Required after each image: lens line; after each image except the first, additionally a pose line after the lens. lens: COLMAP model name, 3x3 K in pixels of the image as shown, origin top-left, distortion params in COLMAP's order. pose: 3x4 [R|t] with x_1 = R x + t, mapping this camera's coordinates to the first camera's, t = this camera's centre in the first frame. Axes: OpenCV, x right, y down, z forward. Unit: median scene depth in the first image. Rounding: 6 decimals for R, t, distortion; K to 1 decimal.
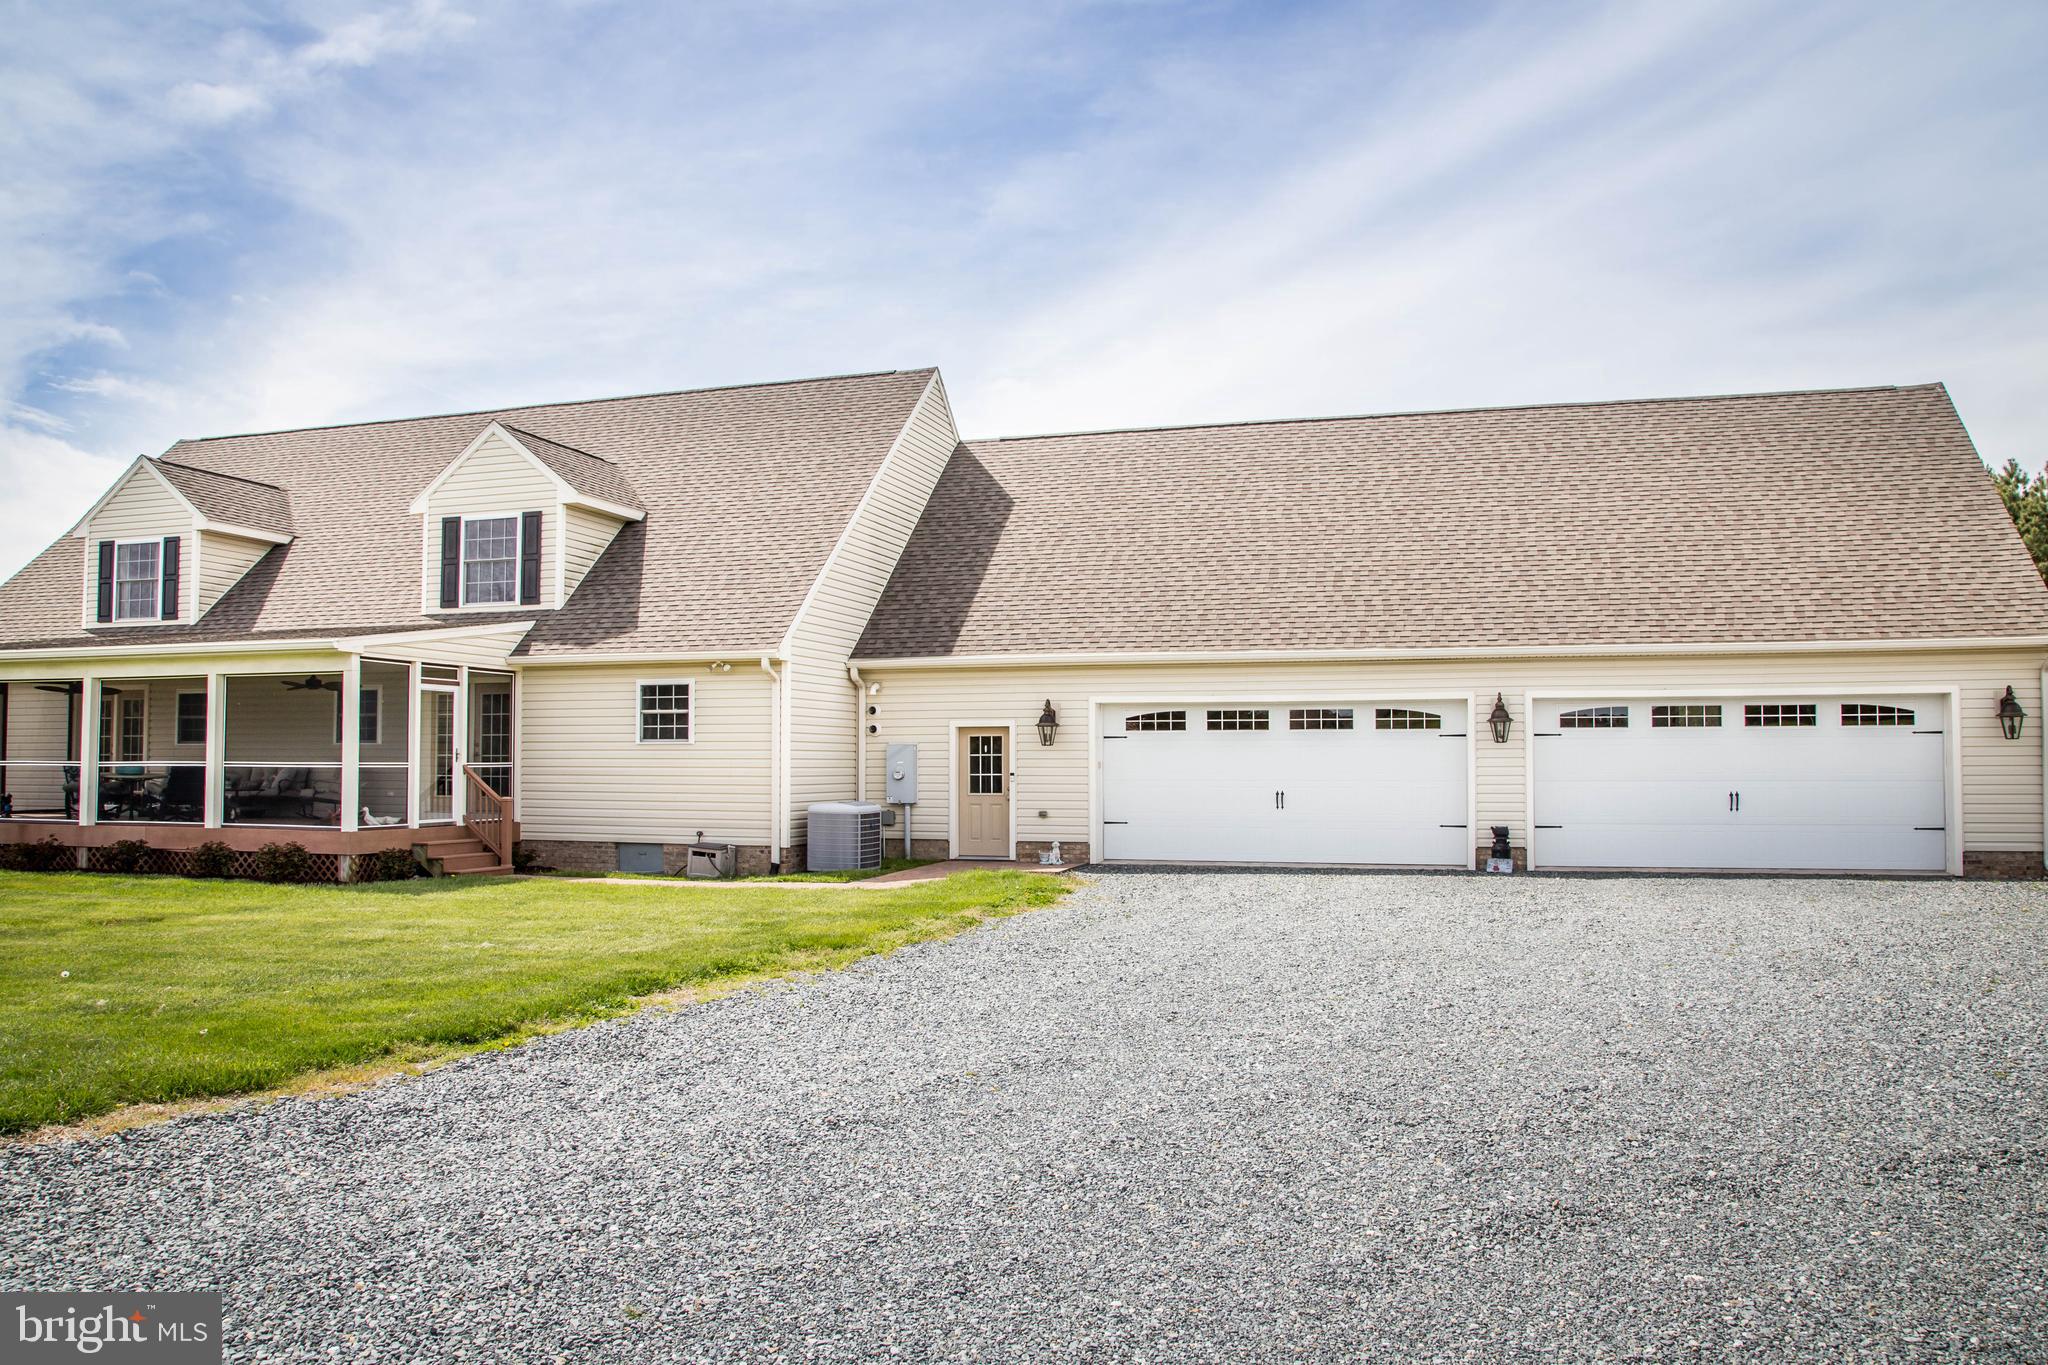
lens RADIAL K [[1468.1, 0, 998.9], [0, 1468.1, 682.6], [0, 0, 1]] dist [-0.155739, 0.108636]
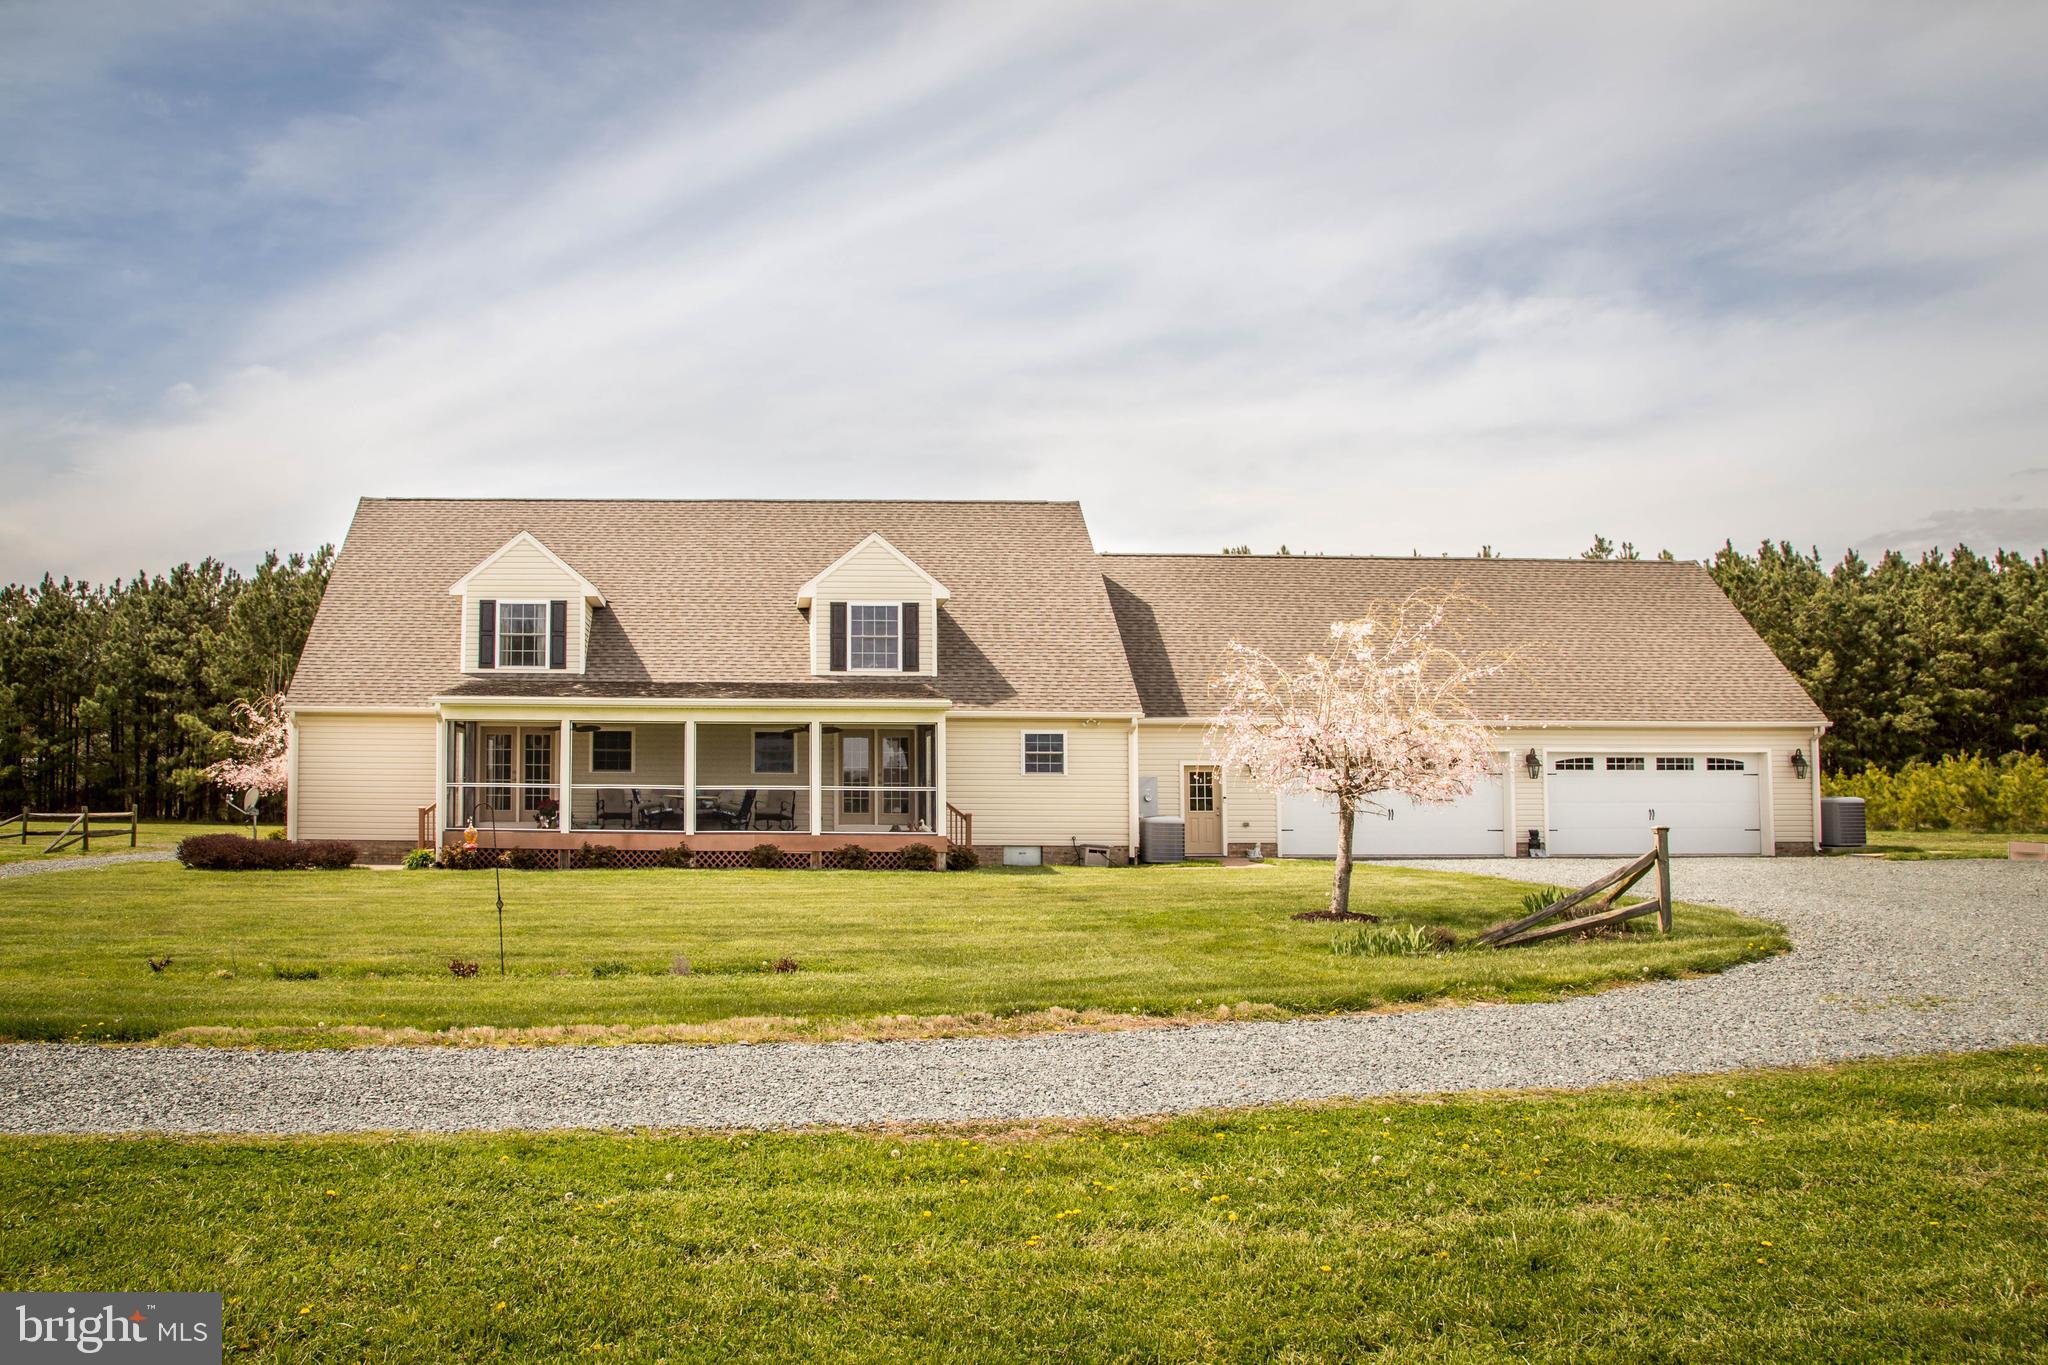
lens RADIAL K [[1468.1, 0, 998.9], [0, 1468.1, 682.6], [0, 0, 1]] dist [-0.155739, 0.108636]
pose [[0.947490, 0.030666, 0.318312, -0.727291], [-0.022764, 0.999334, -0.028517, -0.006884], [-0.318974, 0.019773, 0.947557, -0.348211]]
